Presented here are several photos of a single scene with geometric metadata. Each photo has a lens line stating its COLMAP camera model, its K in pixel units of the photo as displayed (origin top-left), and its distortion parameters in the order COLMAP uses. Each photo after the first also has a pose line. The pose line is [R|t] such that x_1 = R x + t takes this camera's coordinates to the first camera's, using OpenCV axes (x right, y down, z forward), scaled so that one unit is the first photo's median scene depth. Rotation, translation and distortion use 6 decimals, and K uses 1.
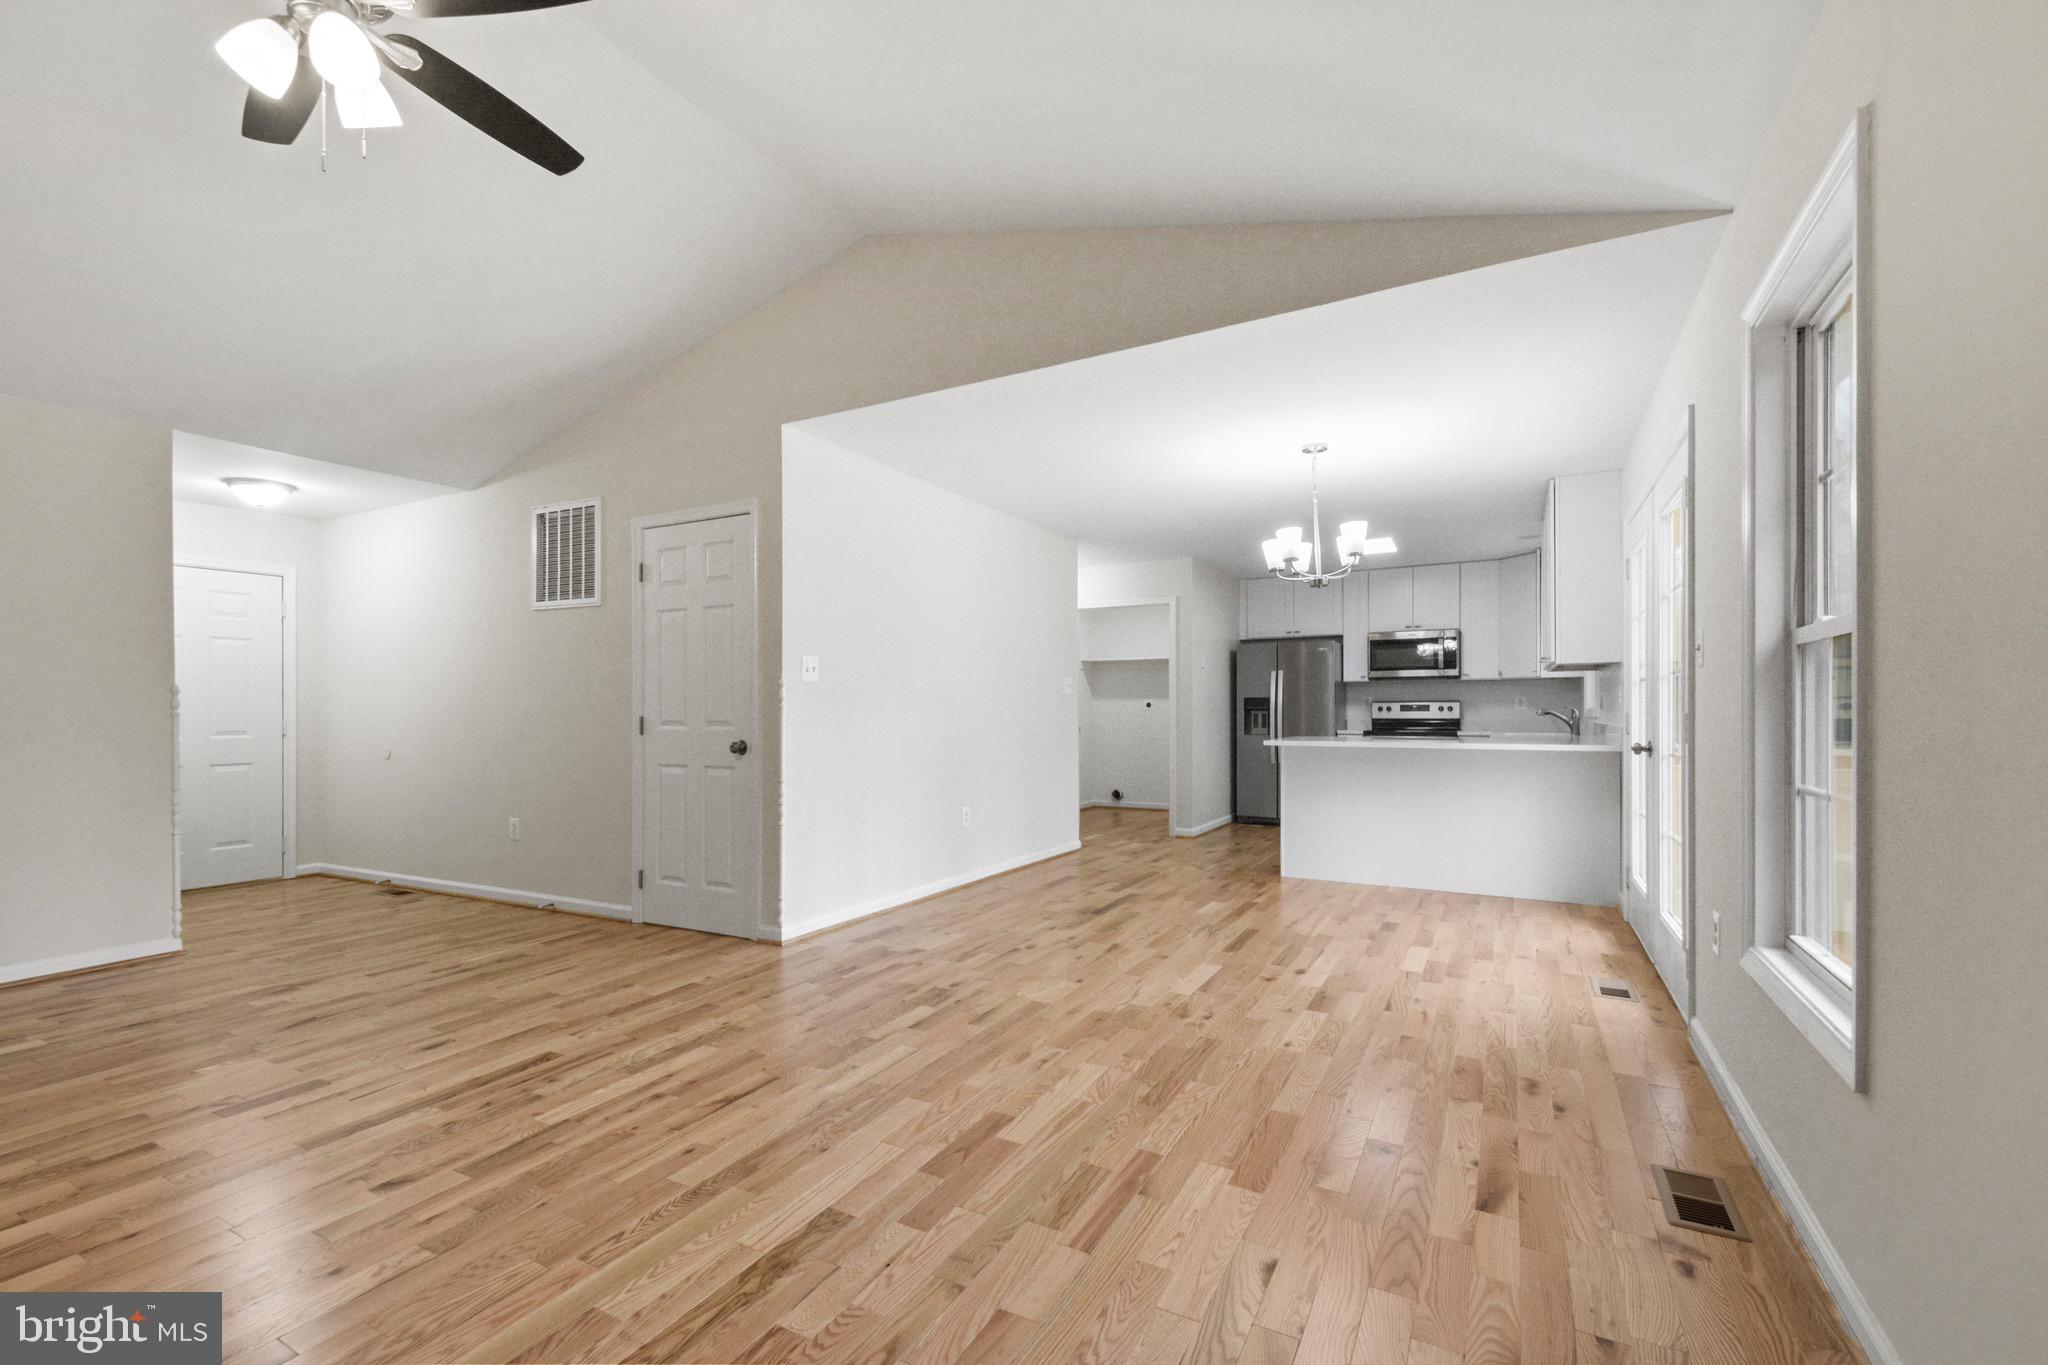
lens RADIAL K [[884.7, 0, 1012.1], [0, 884.7, 709.7], [0, 0, 1]] dist [0.038580, -0.018308]
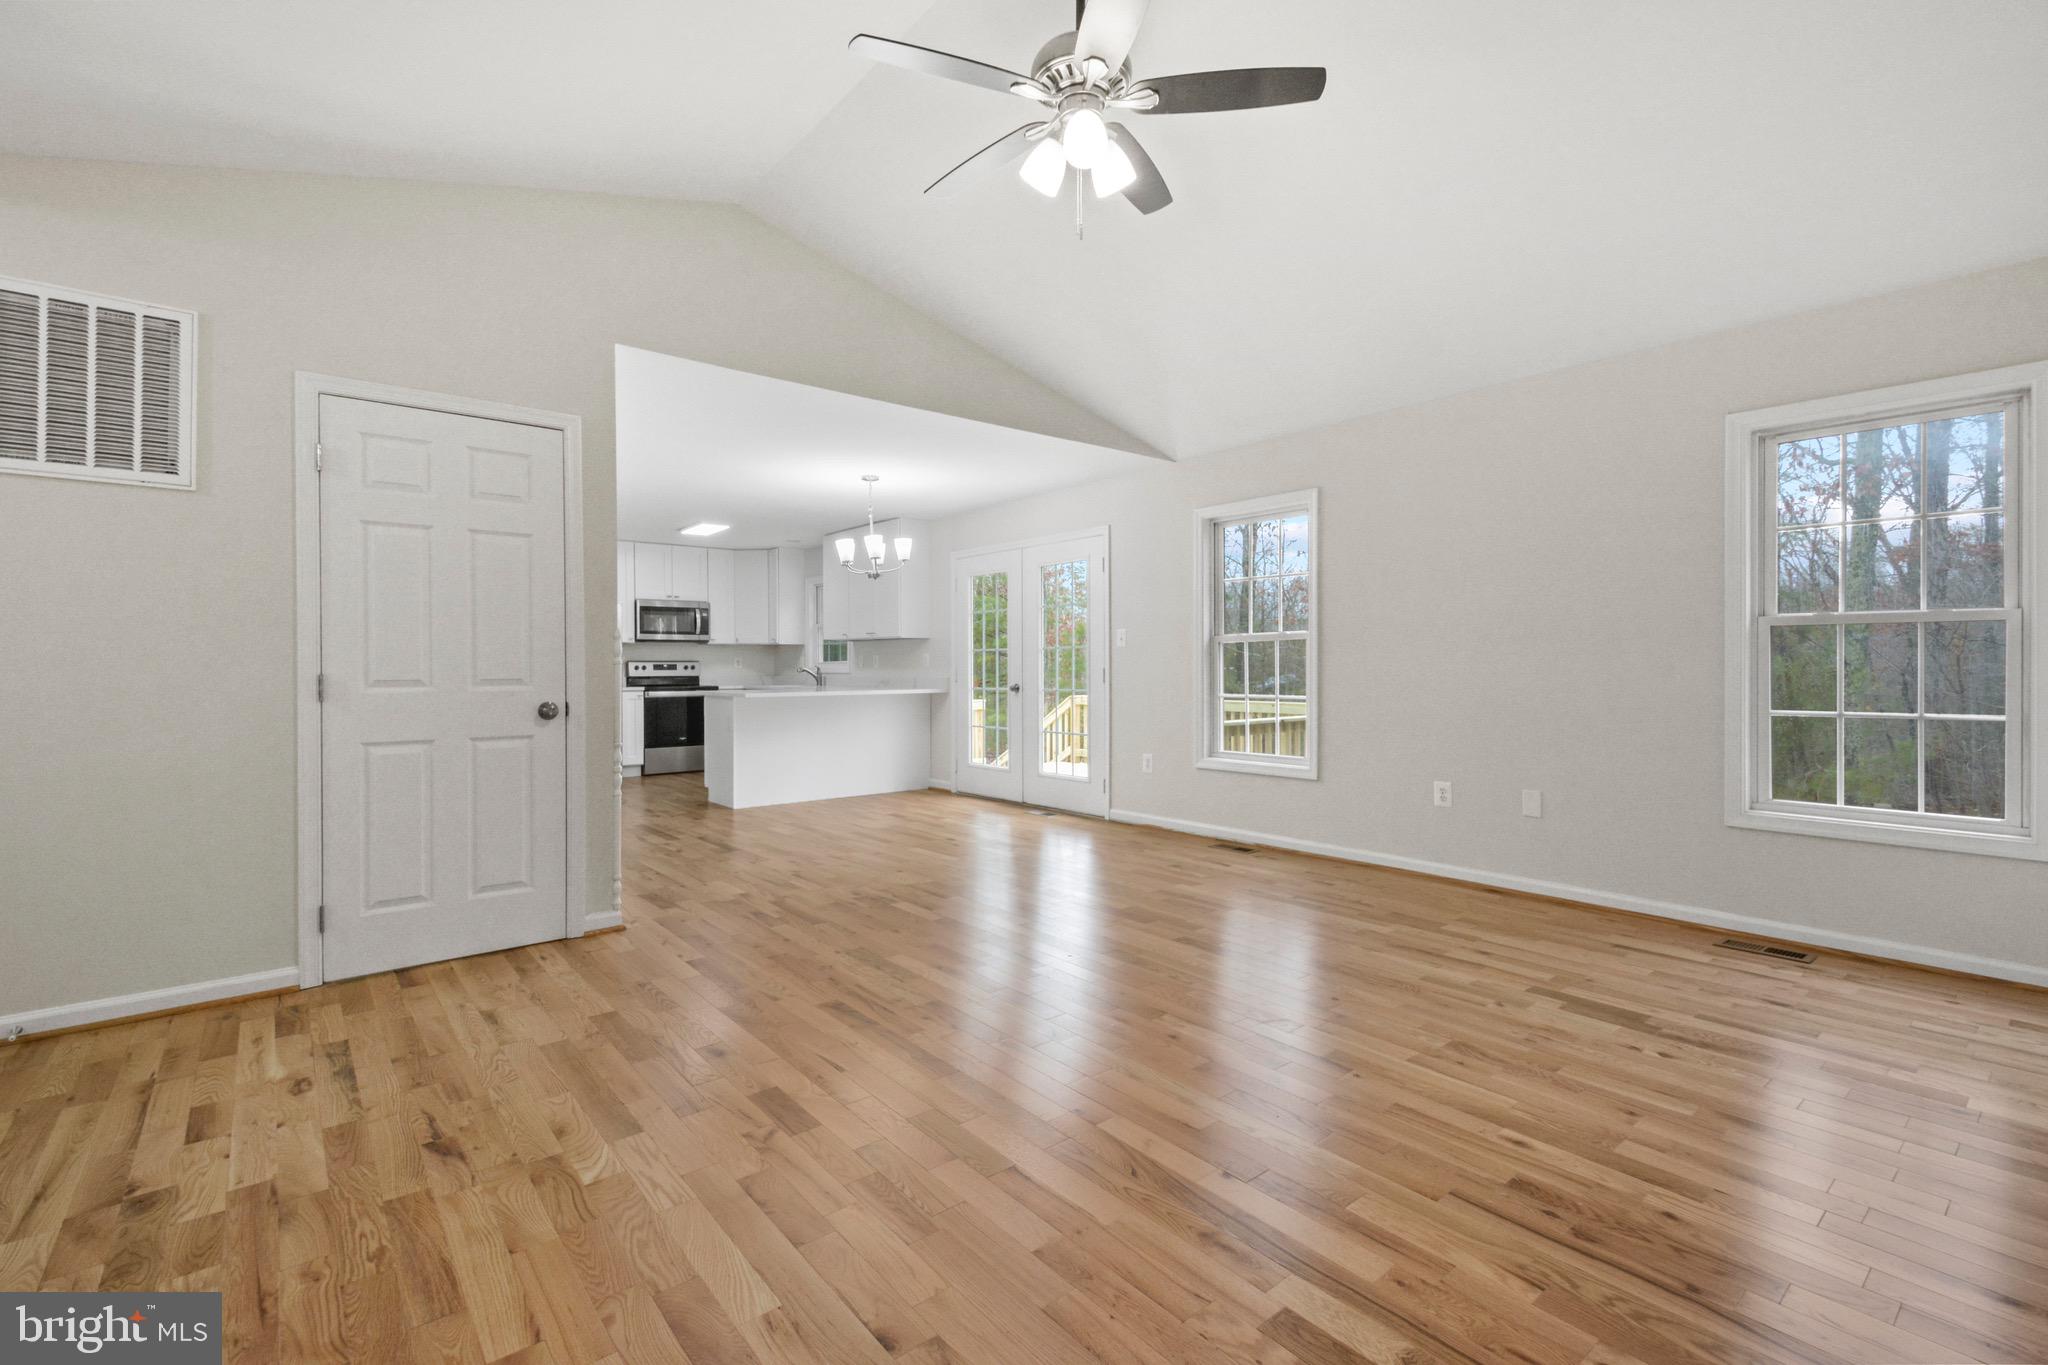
lens RADIAL K [[884.3, 0, 1021.4], [0, 884.3, 676.7], [0, 0, 1]] dist [0.042748, -0.018956]
pose [[0.378076, -0.008567, 0.925735, -0.860924], [0.002939, 0.999963, 0.008054, 0.005105], [-0.925770, -0.000324, 0.378087, 0.266528]]
